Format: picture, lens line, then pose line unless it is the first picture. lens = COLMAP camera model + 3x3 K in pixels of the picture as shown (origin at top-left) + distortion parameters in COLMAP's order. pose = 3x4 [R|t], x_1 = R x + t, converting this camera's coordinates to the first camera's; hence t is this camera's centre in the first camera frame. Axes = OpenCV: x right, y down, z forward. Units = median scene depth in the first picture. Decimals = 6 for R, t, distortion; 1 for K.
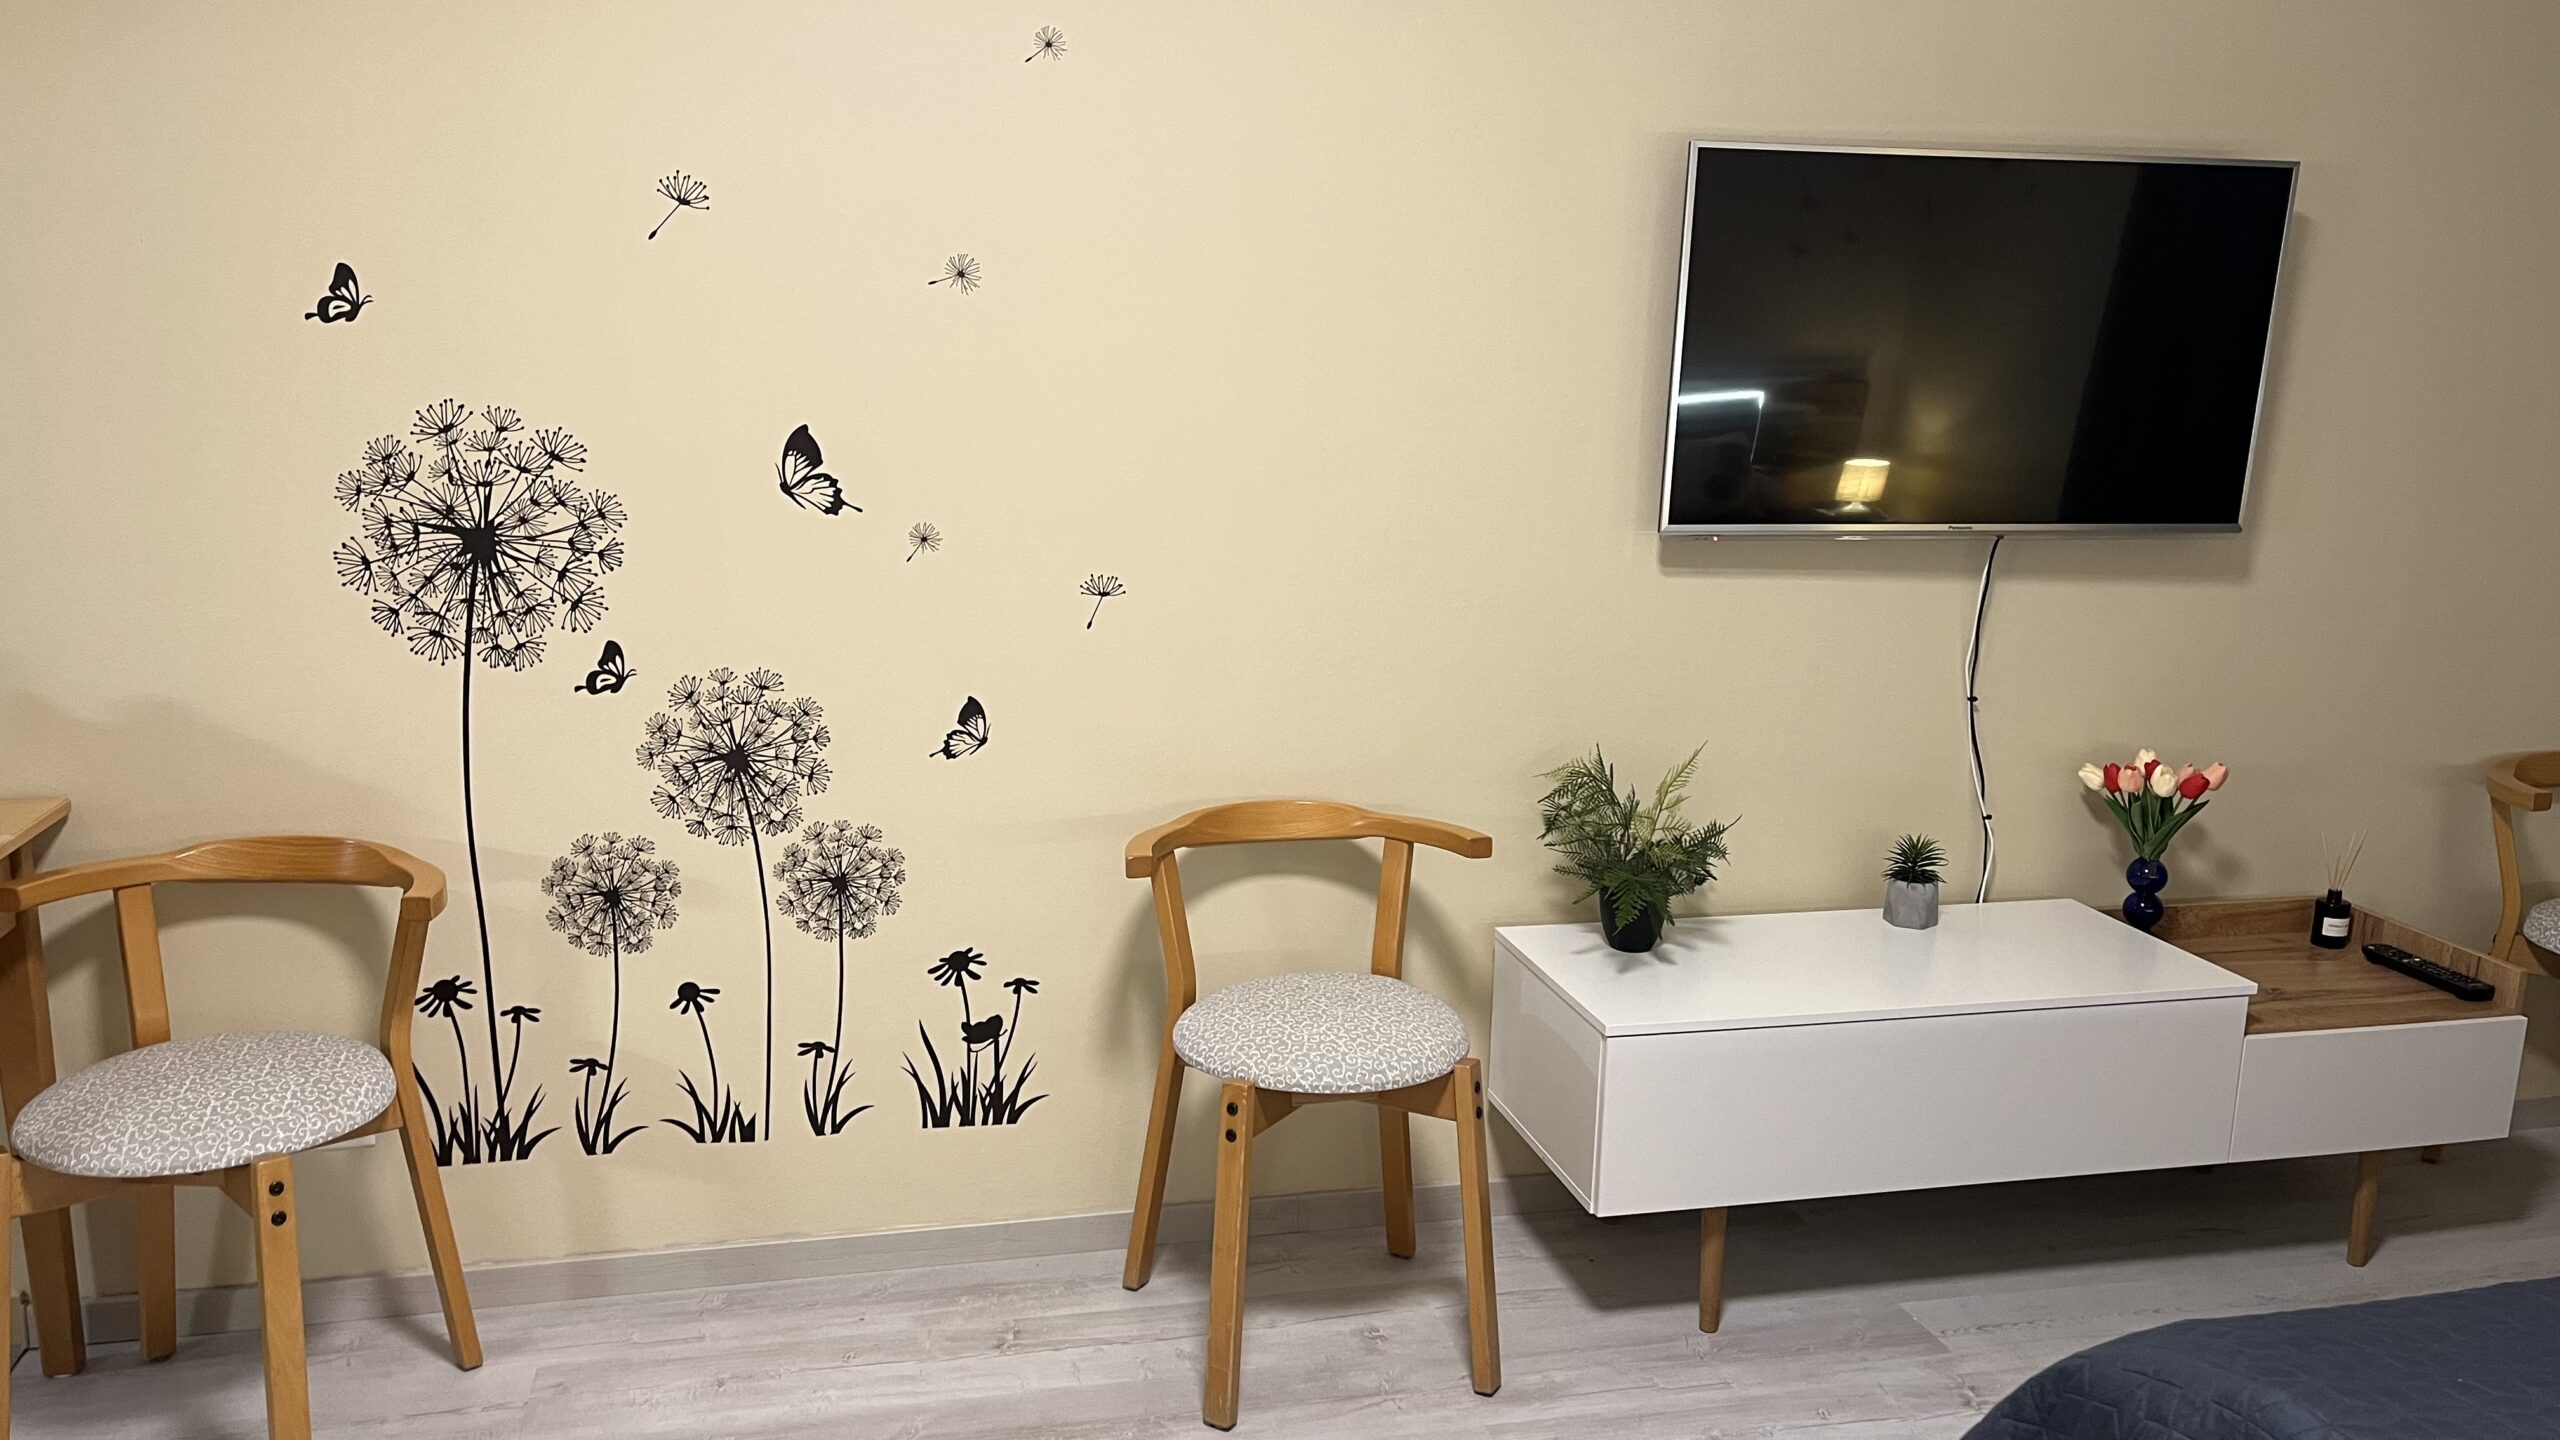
lens RADIAL K [[1943.6, 0, 1285.1], [0, 1943.6, 723.4], [0, 0, 1]] dist [0.056885, -0.055374]
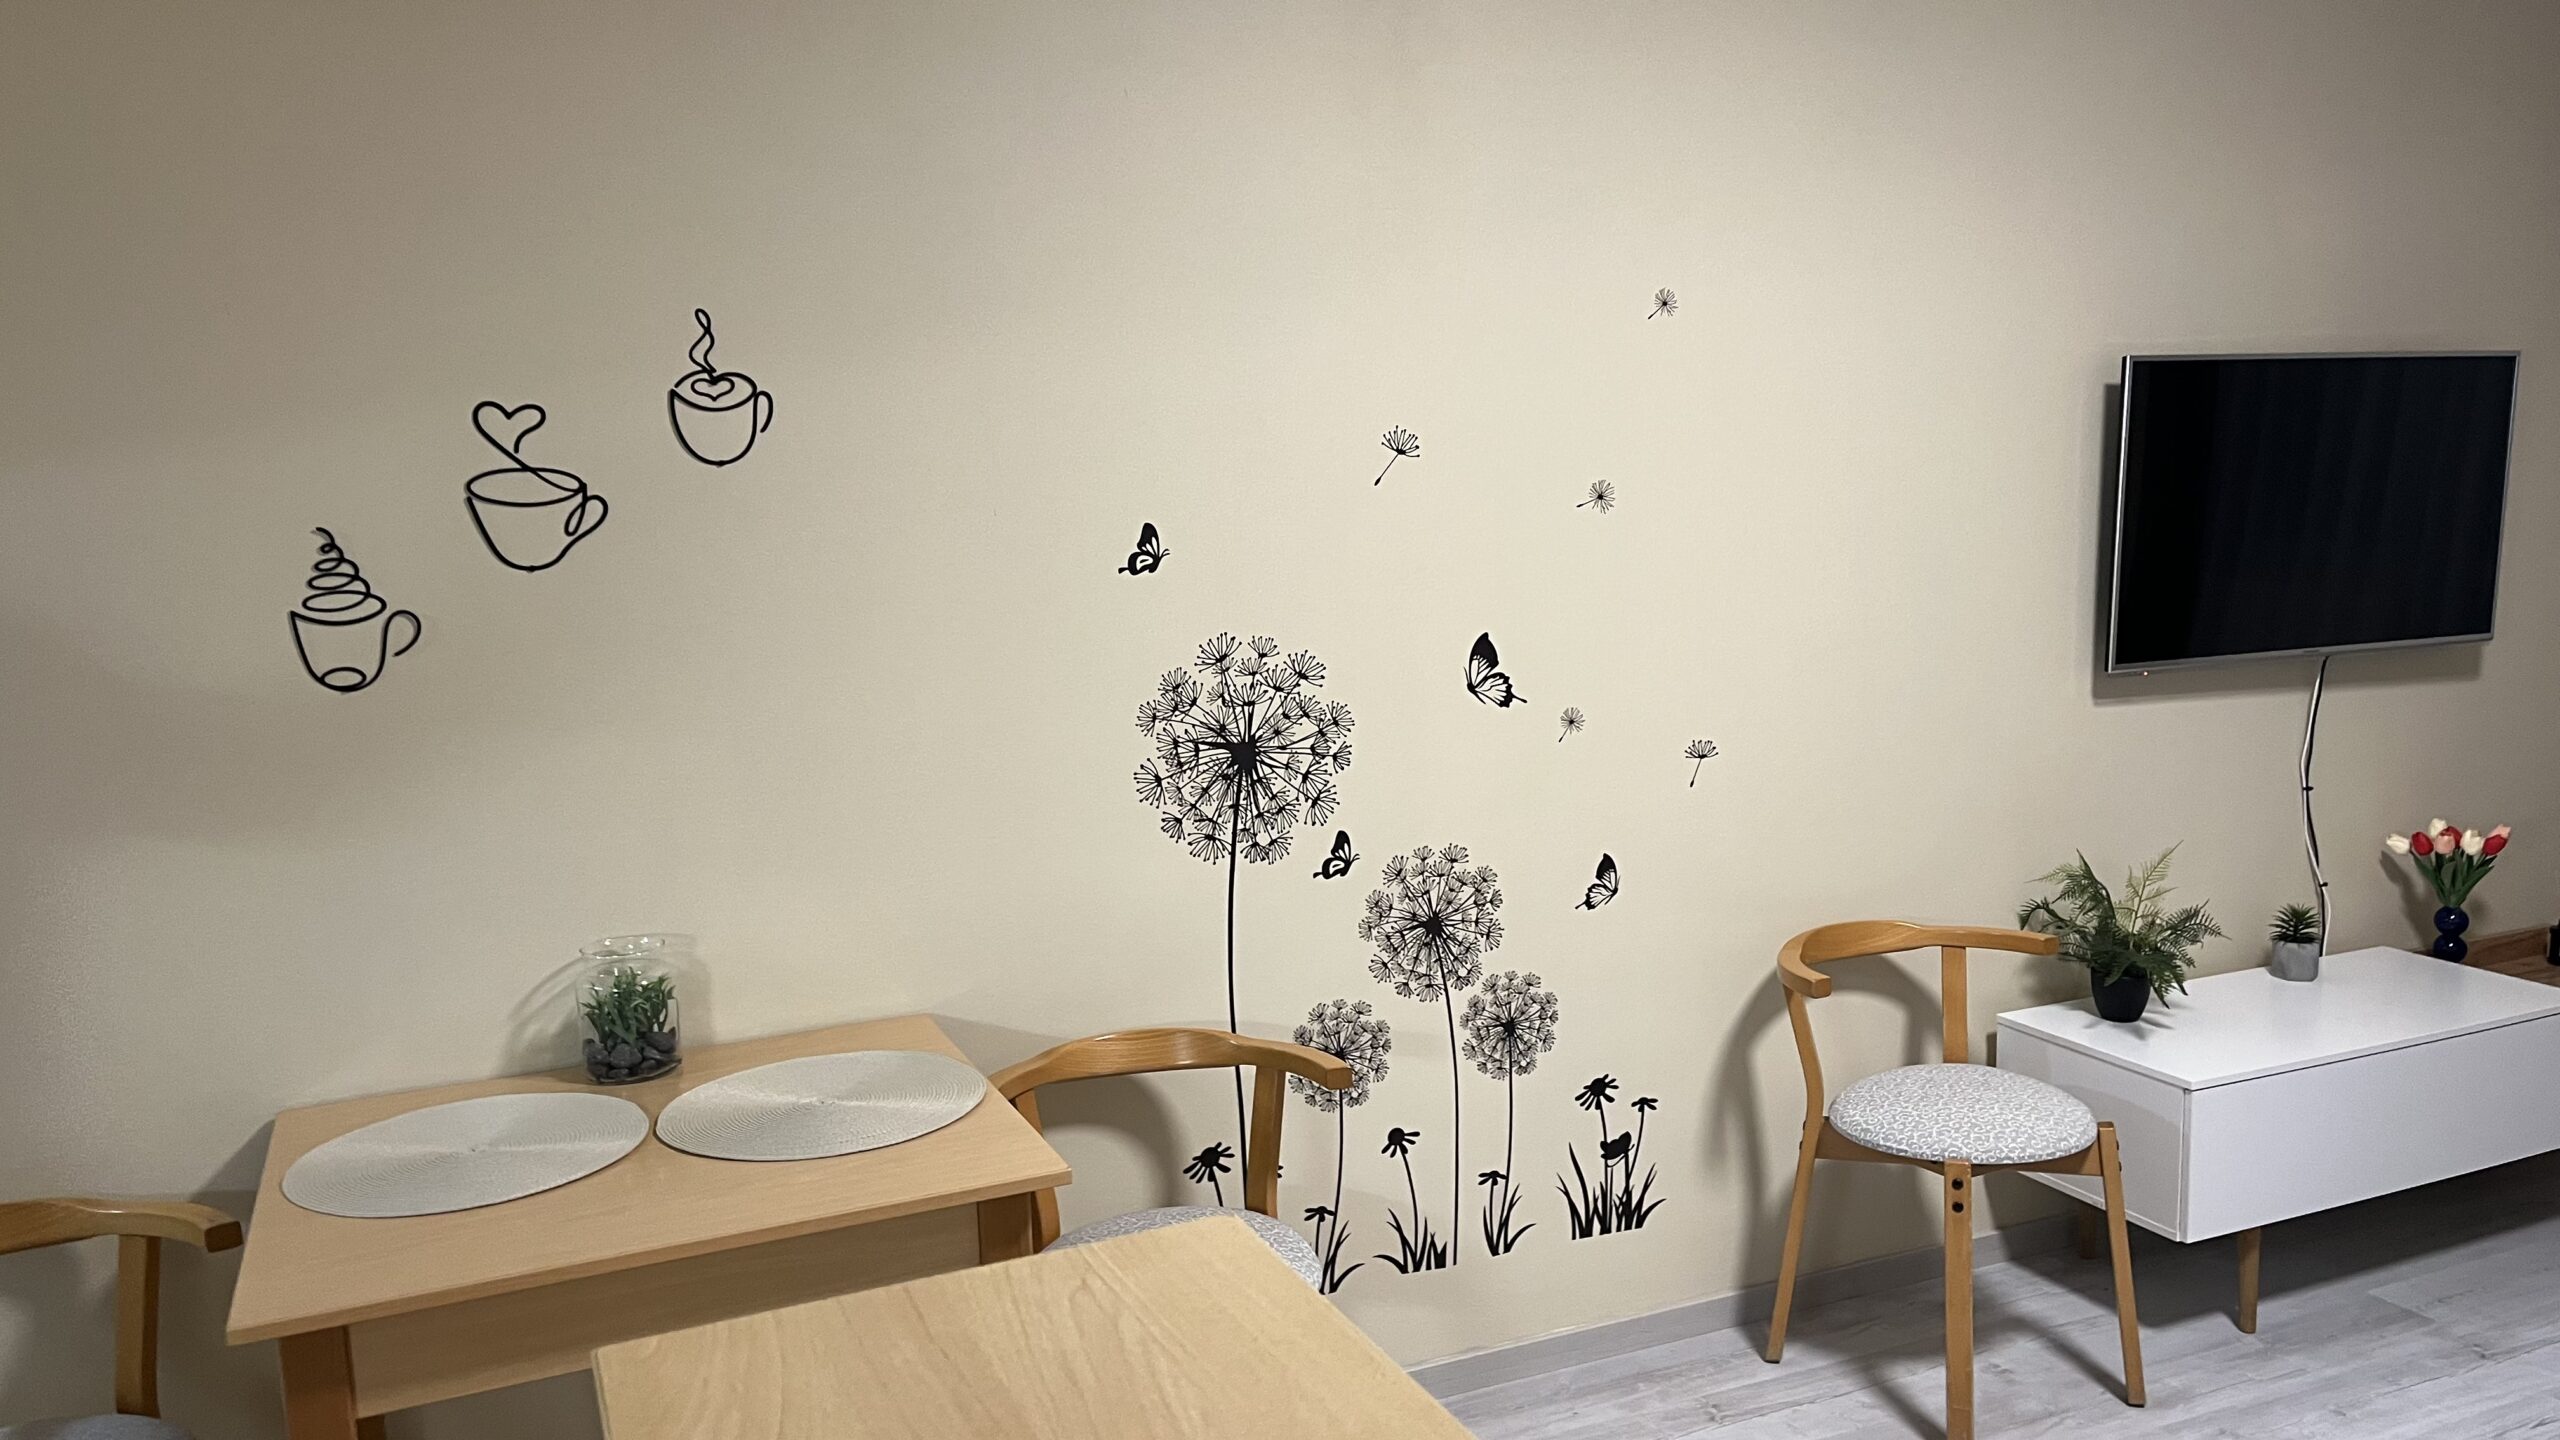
lens RADIAL K [[1943.6, 0, 1259.1], [0, 1943.6, 731.4], [0, 0, 1]] dist [0.056885, -0.055374]
pose [[0.982531, -0.075076, 0.170285, -0.553861], [0.086439, 0.994430, -0.060313, -0.034211], [-0.164808, 0.073979, 0.983547, -0.109606]]
